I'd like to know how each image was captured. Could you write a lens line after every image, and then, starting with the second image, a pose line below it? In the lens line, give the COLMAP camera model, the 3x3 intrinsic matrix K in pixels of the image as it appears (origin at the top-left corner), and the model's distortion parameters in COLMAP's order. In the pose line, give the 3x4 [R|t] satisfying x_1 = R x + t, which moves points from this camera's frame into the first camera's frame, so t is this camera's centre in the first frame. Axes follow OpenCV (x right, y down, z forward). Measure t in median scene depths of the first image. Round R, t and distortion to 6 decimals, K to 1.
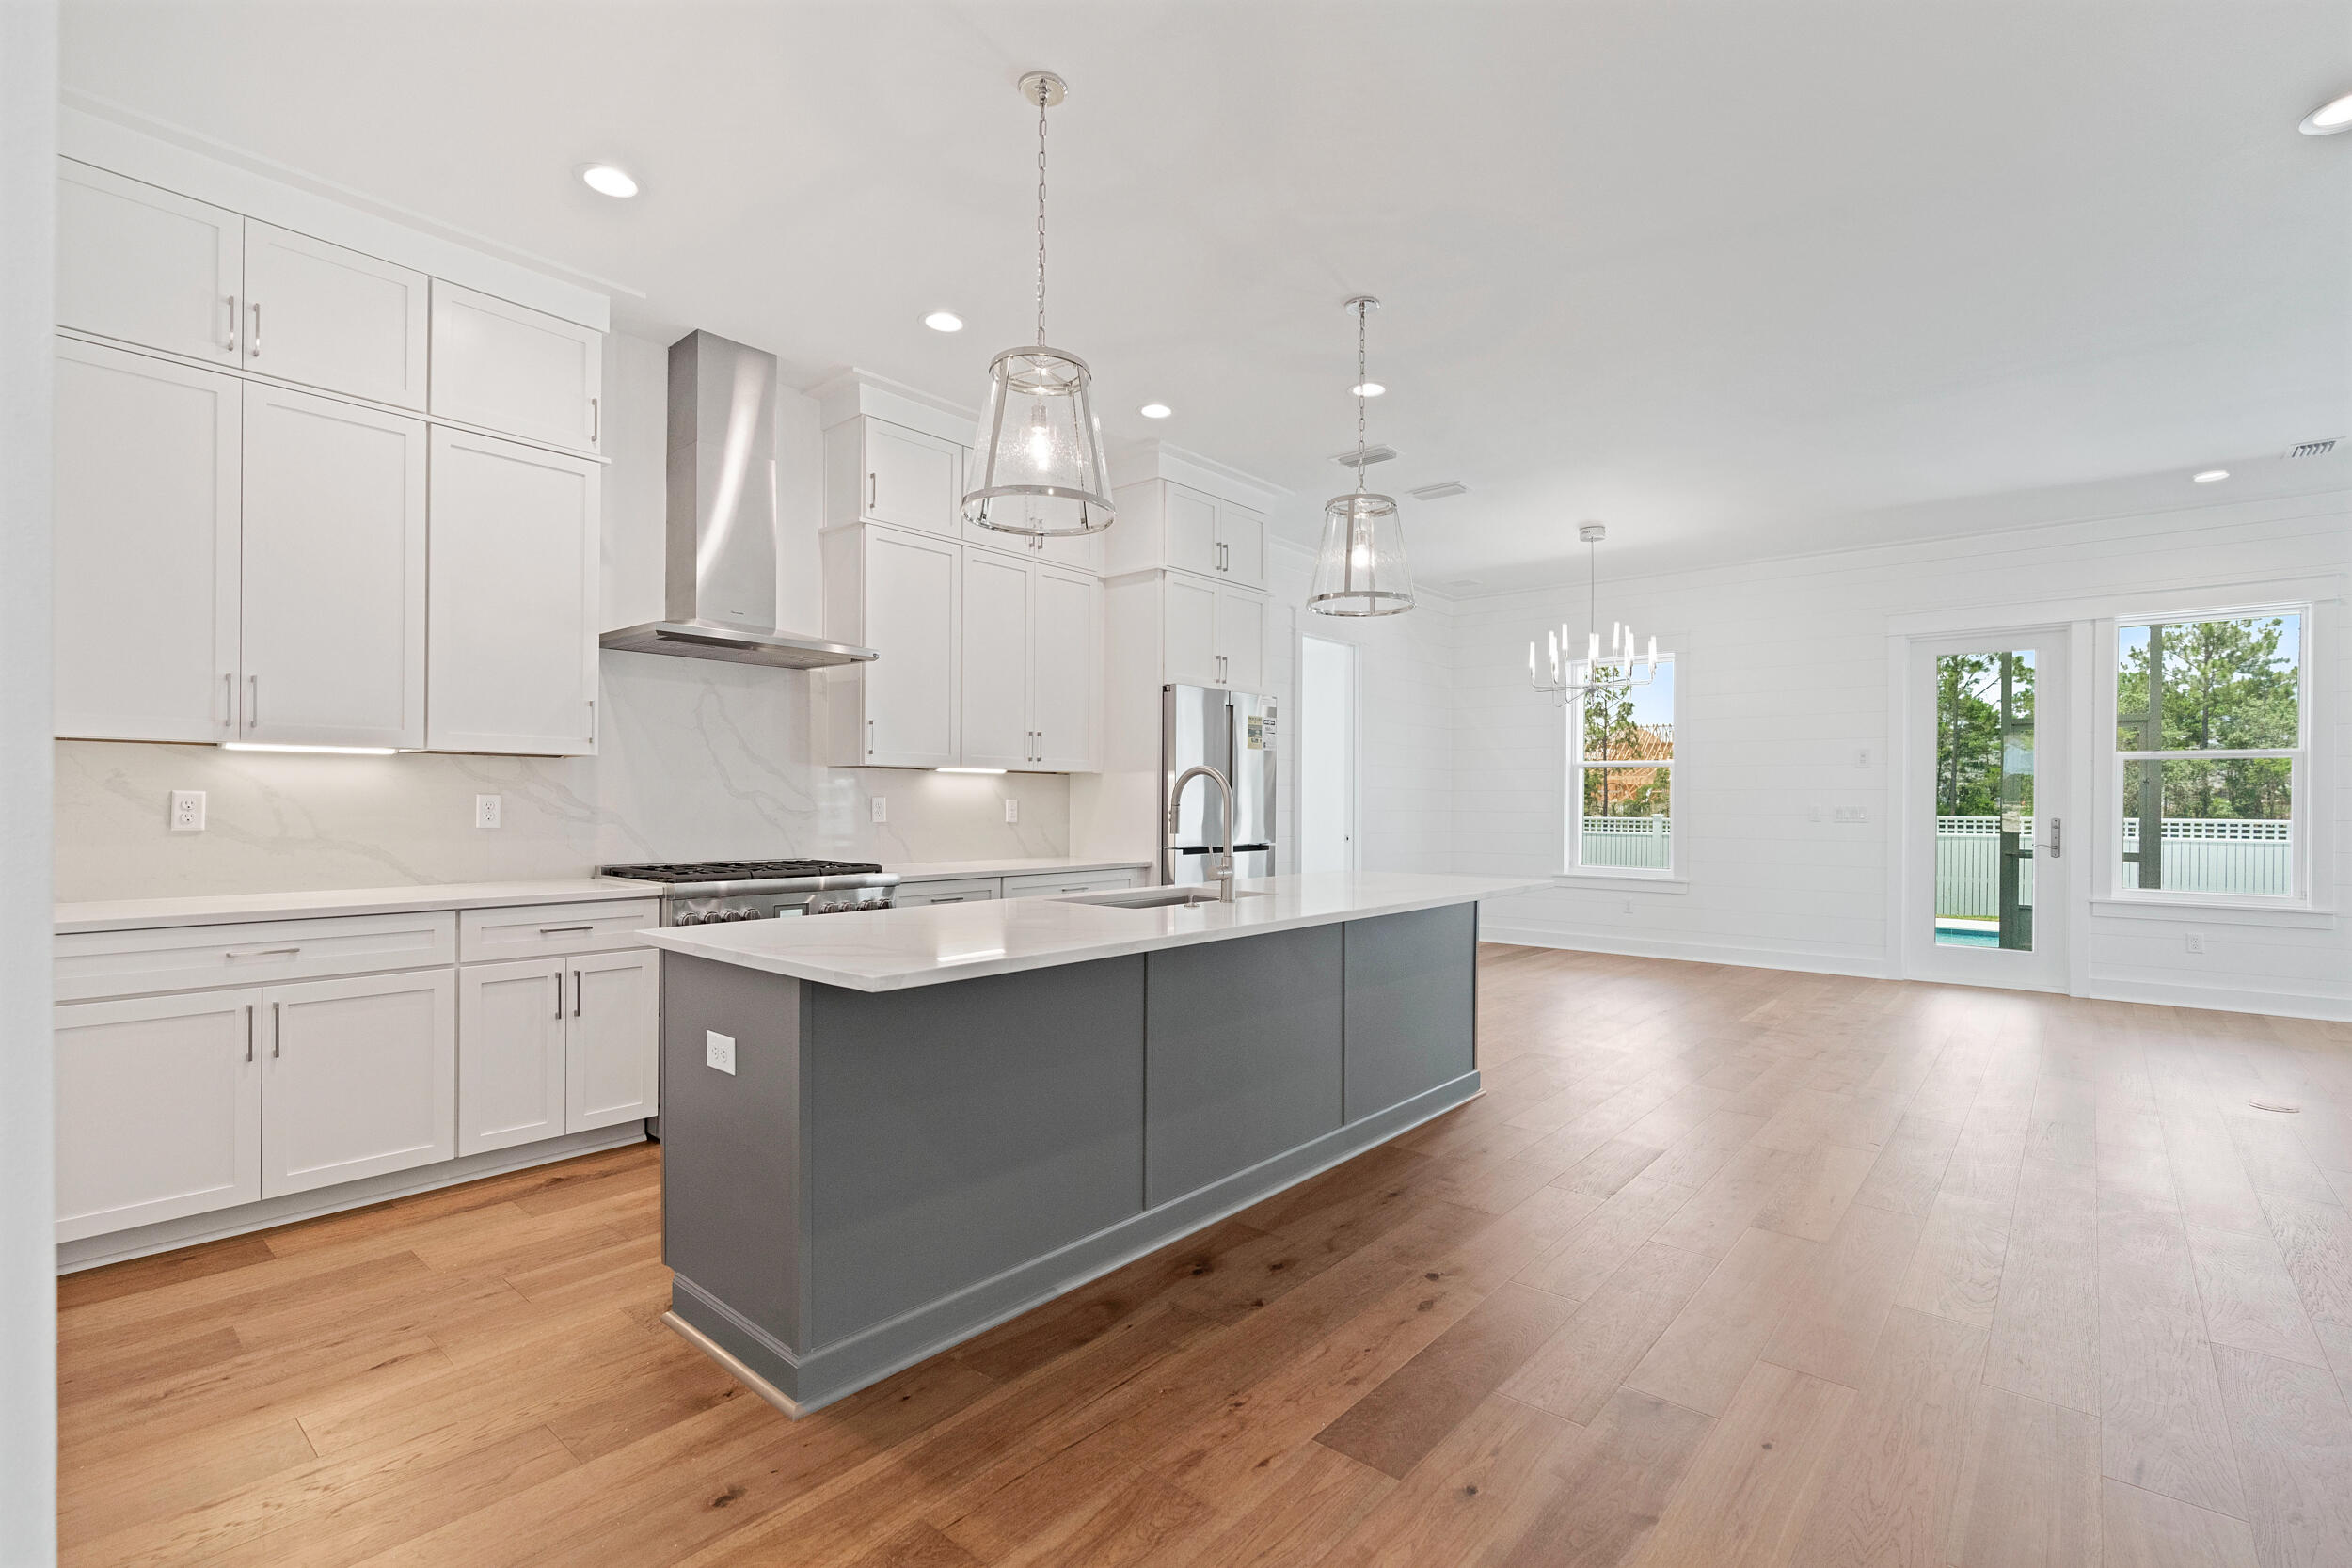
lens RADIAL K [[1061.7, 0, 1172.5], [0, 1061.7, 809.1], [0, 0, 1]] dist [-0.009941, 0.003991]
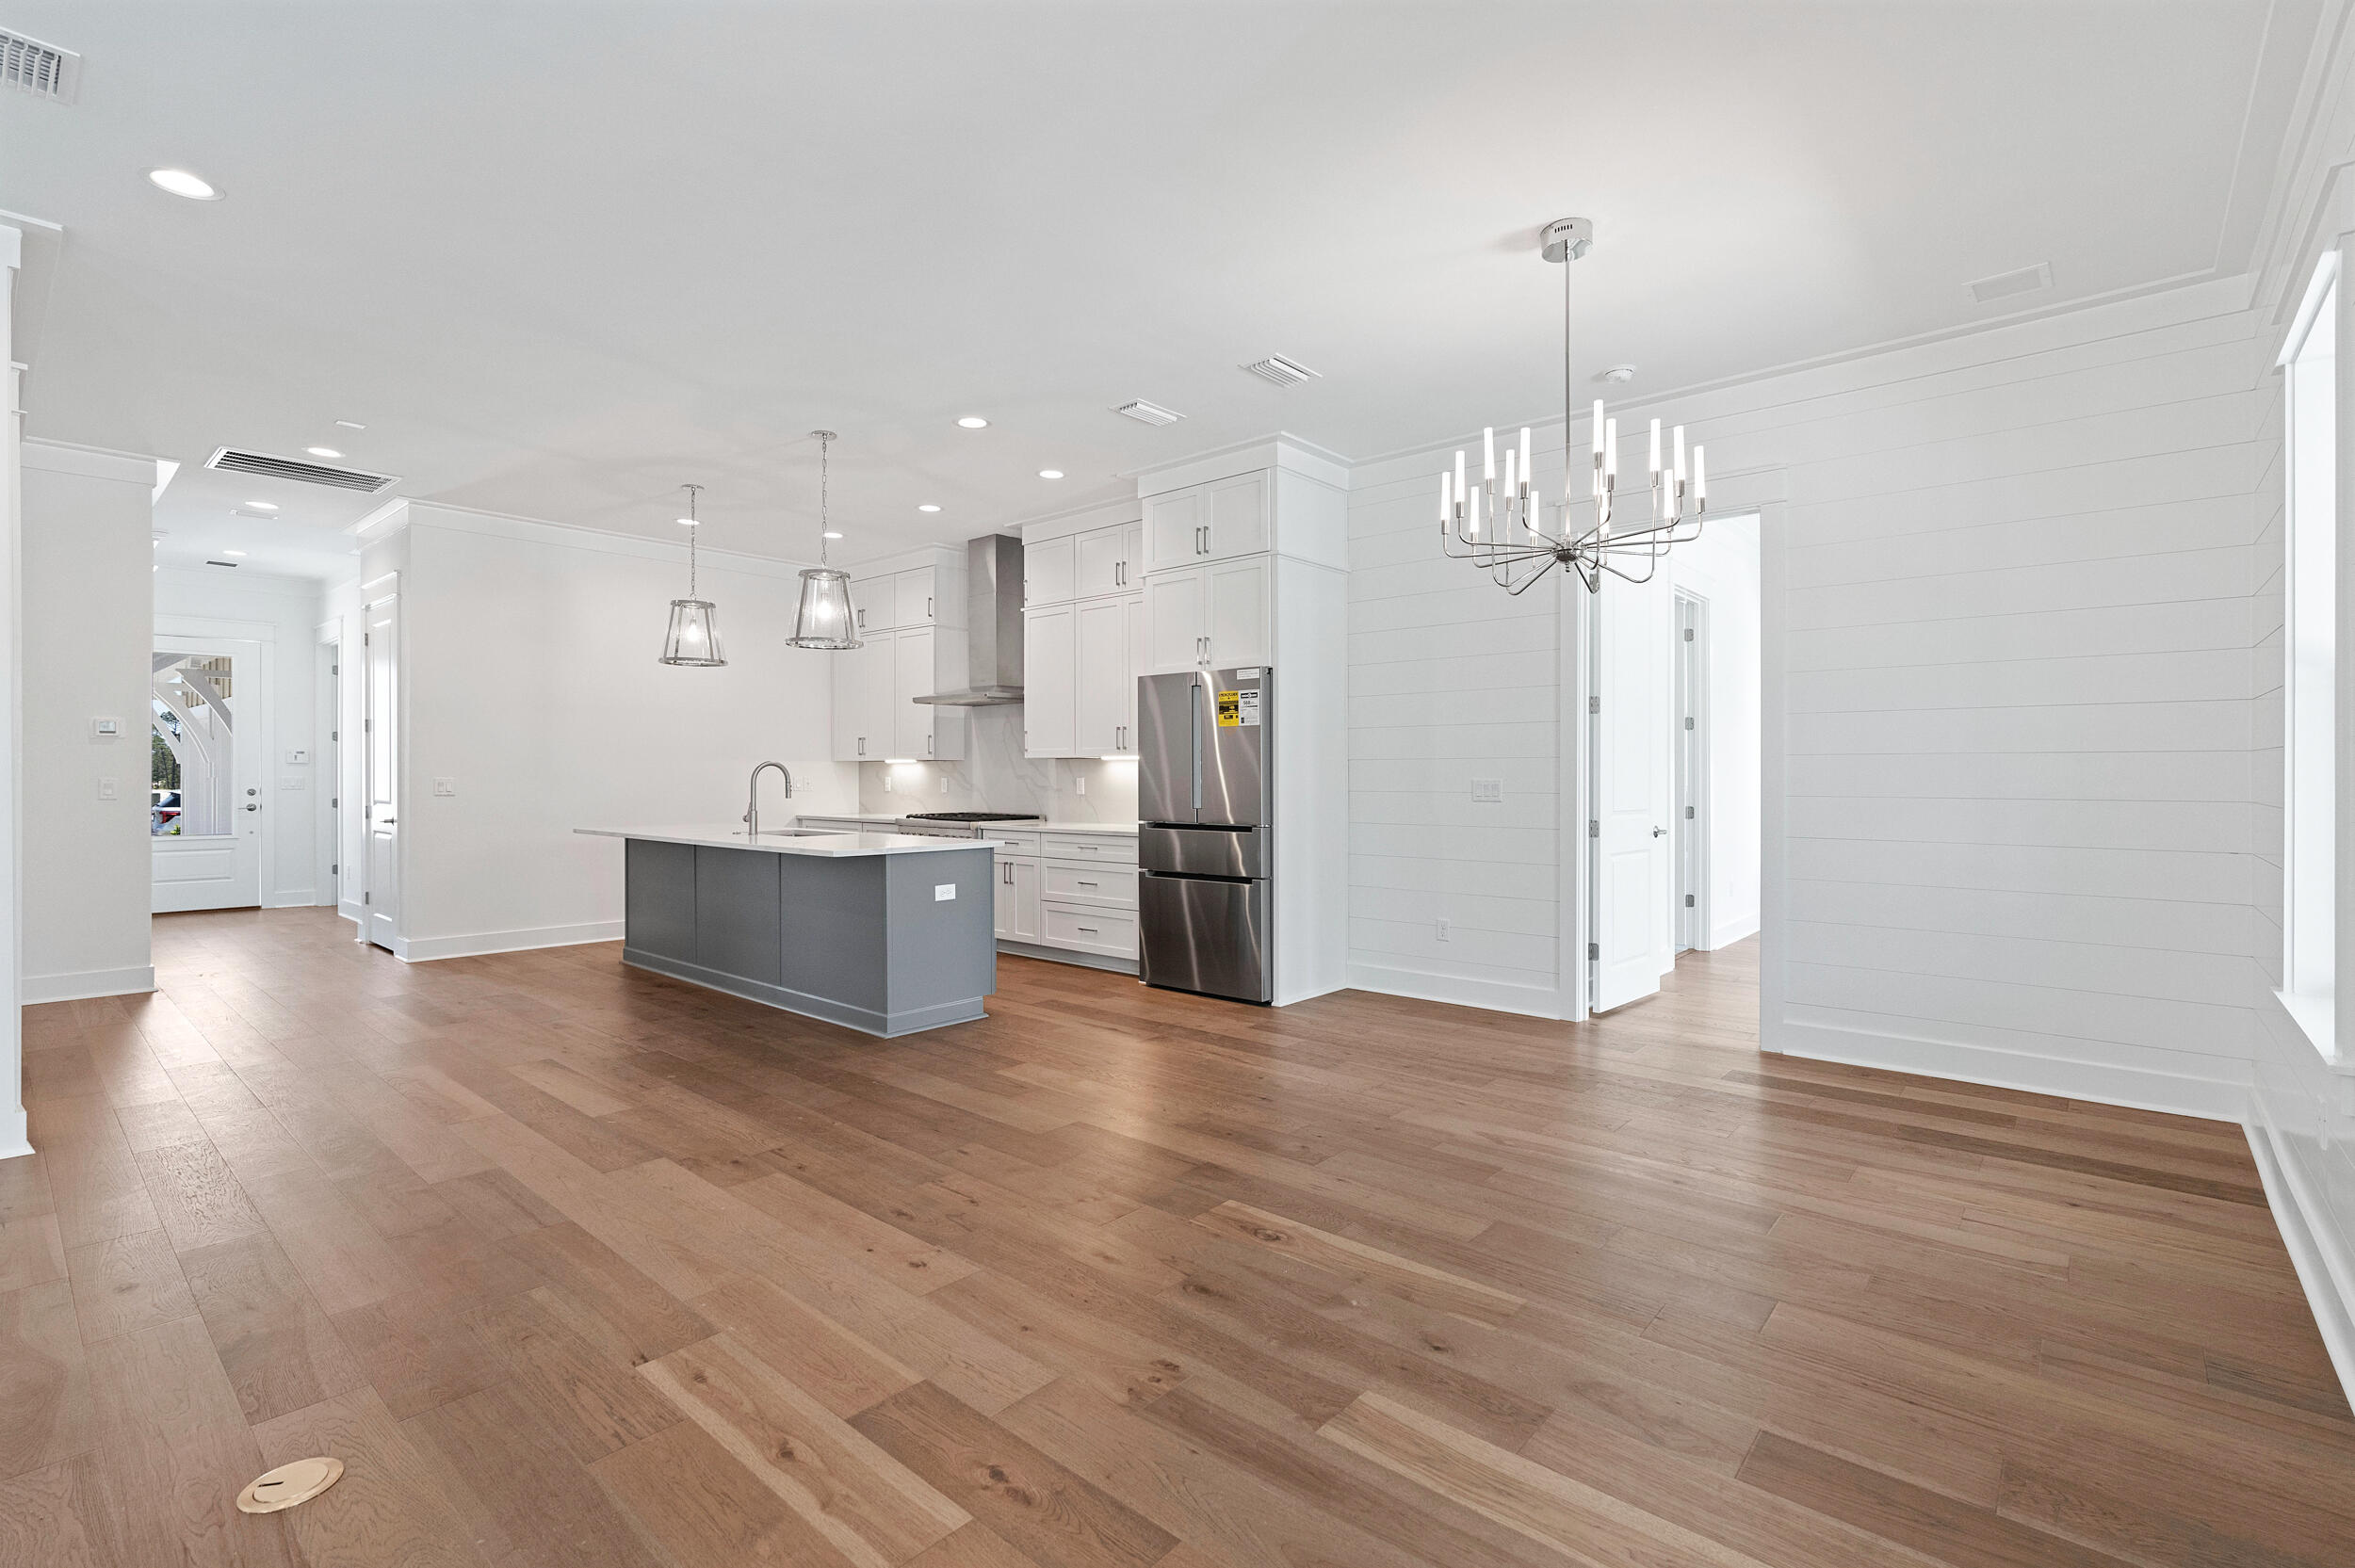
lens RADIAL K [[1063.0, 0, 1175.2], [0, 1063.0, 776.2], [0, 0, 1]] dist [-0.009941, 0.003991]
pose [[-0.008359, -0.003476, -0.999959, 1.303051], [-0.005511, 0.999979, -0.003430, -0.009572], [0.999950, 0.005482, -0.008378, 1.201851]]
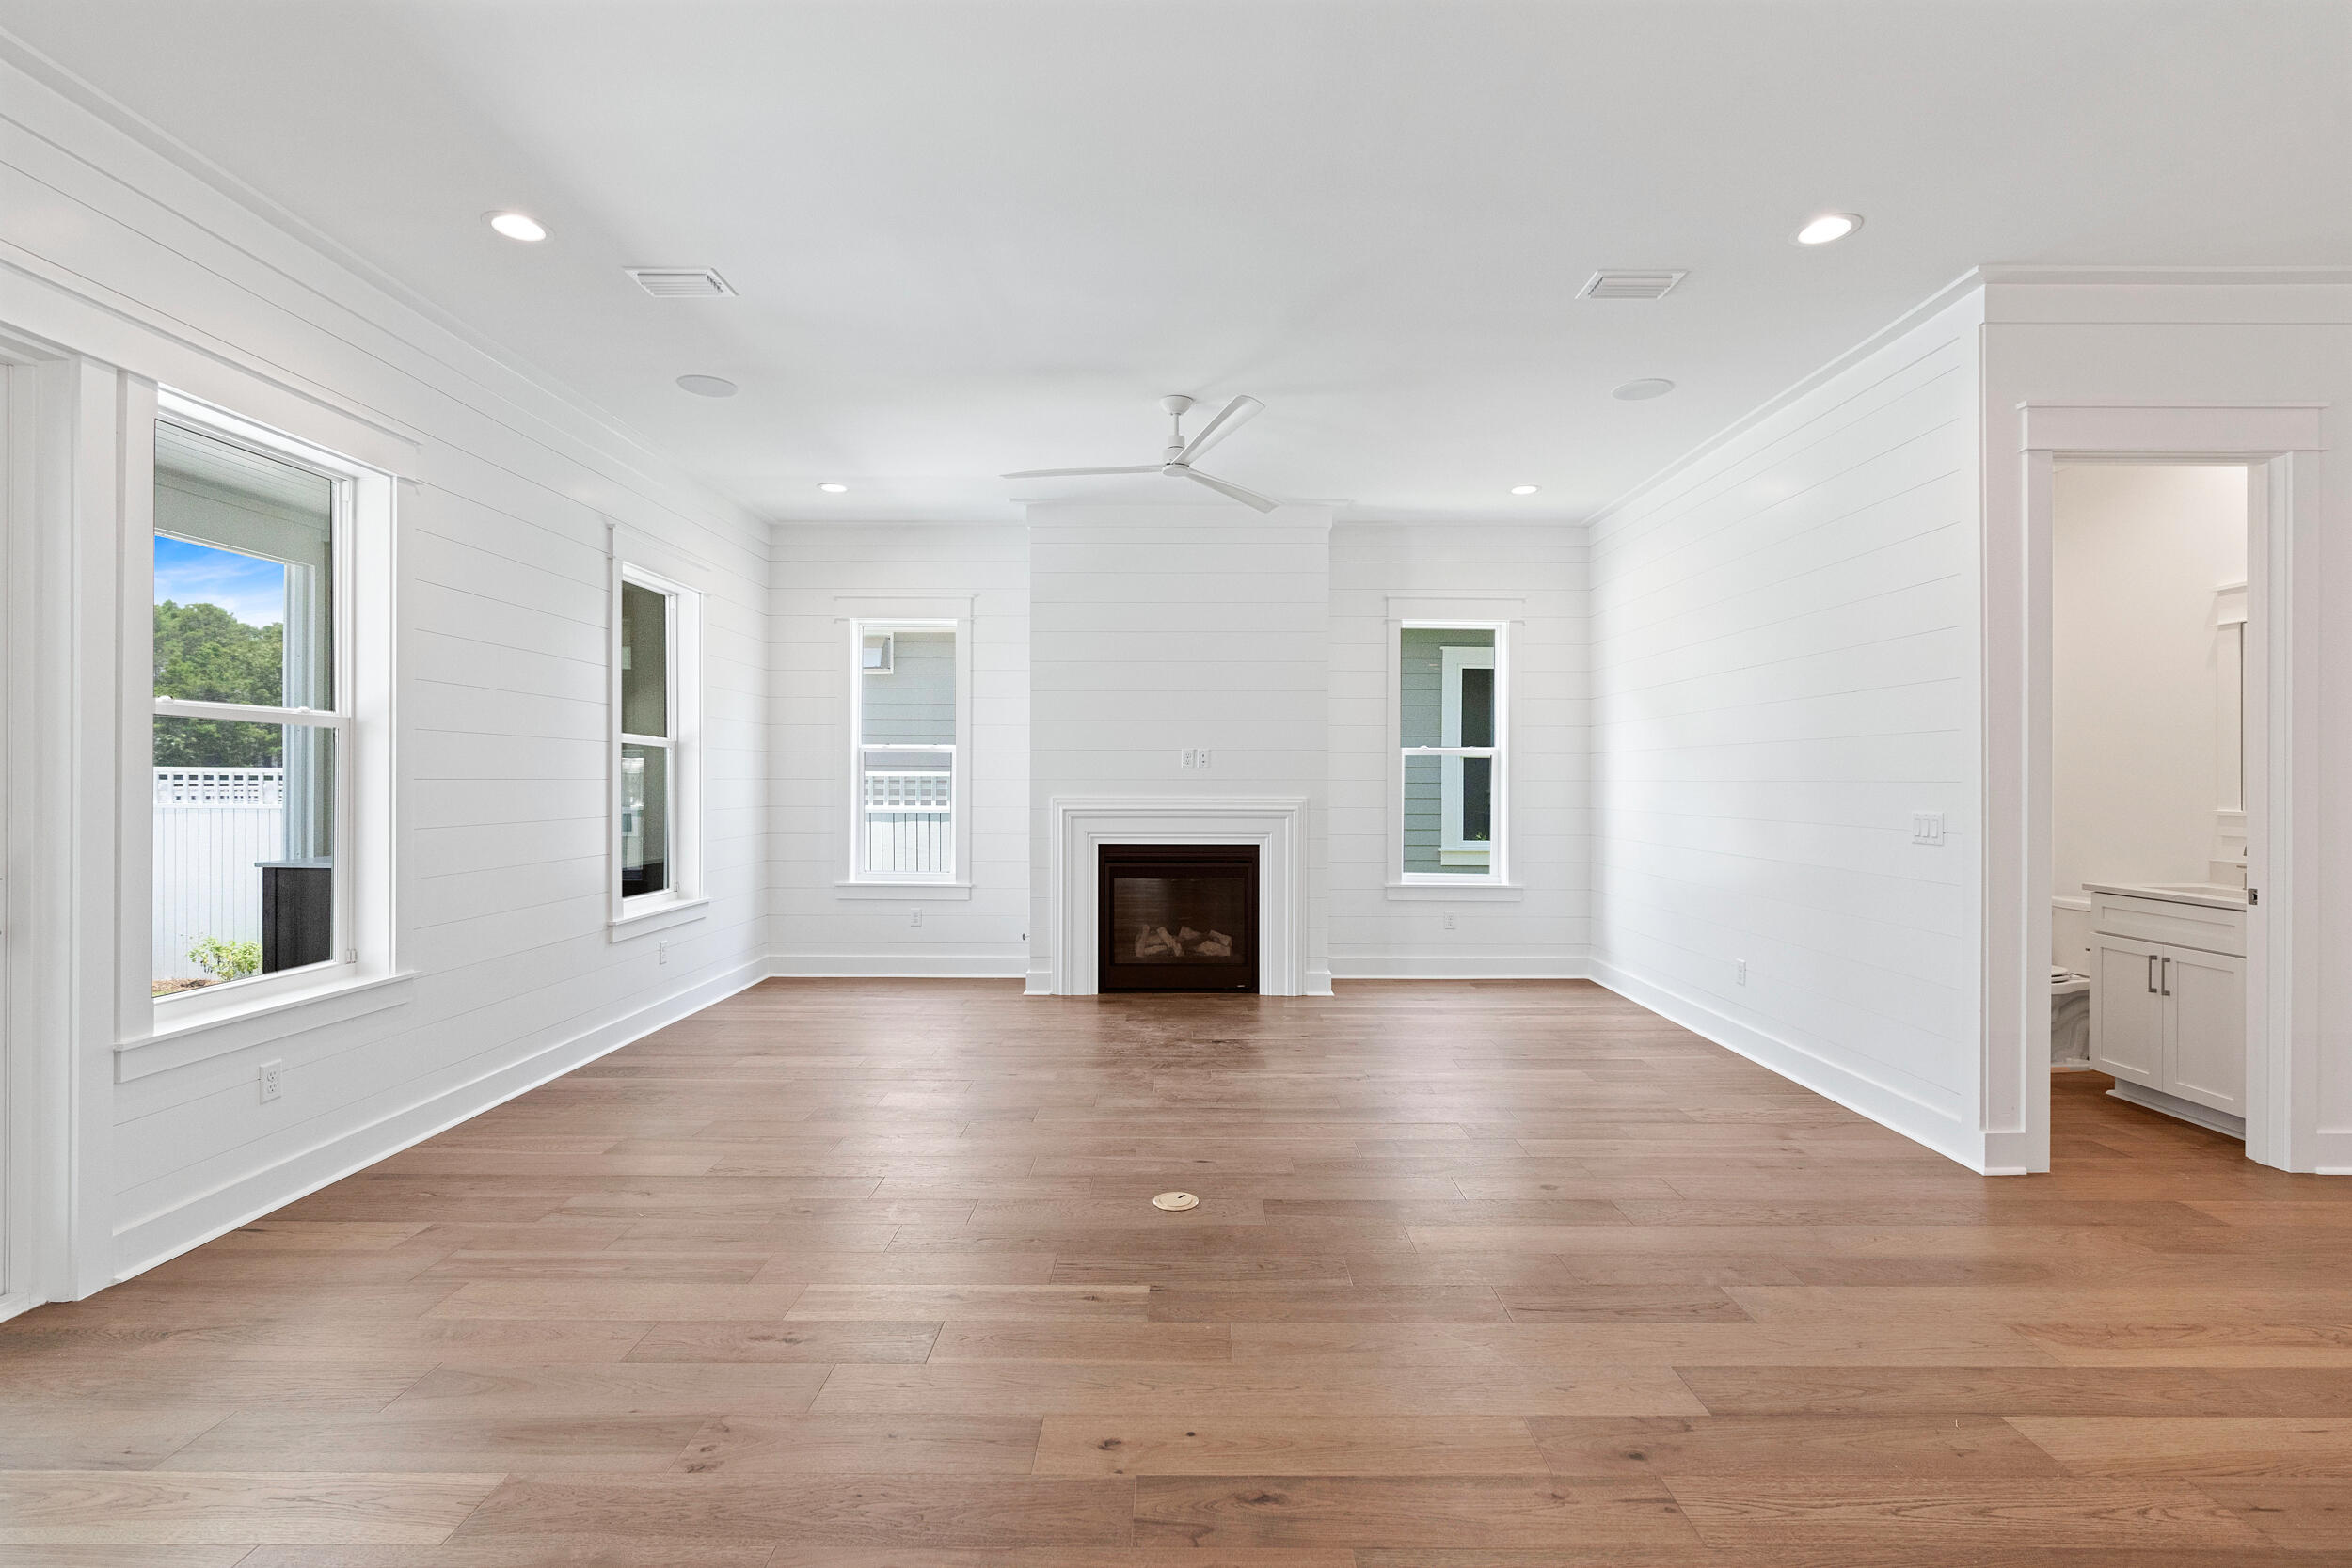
lens RADIAL K [[1061.7, 0, 1188.1], [0, 1061.7, 769.1], [0, 0, 1]] dist [-0.009941, 0.003991]
pose [[-0.651985, -0.000583, 0.758232, 0.395198], [-0.002832, 0.999995, -0.001667, -0.032417], [-0.758227, -0.003234, -0.651983, 1.324579]]
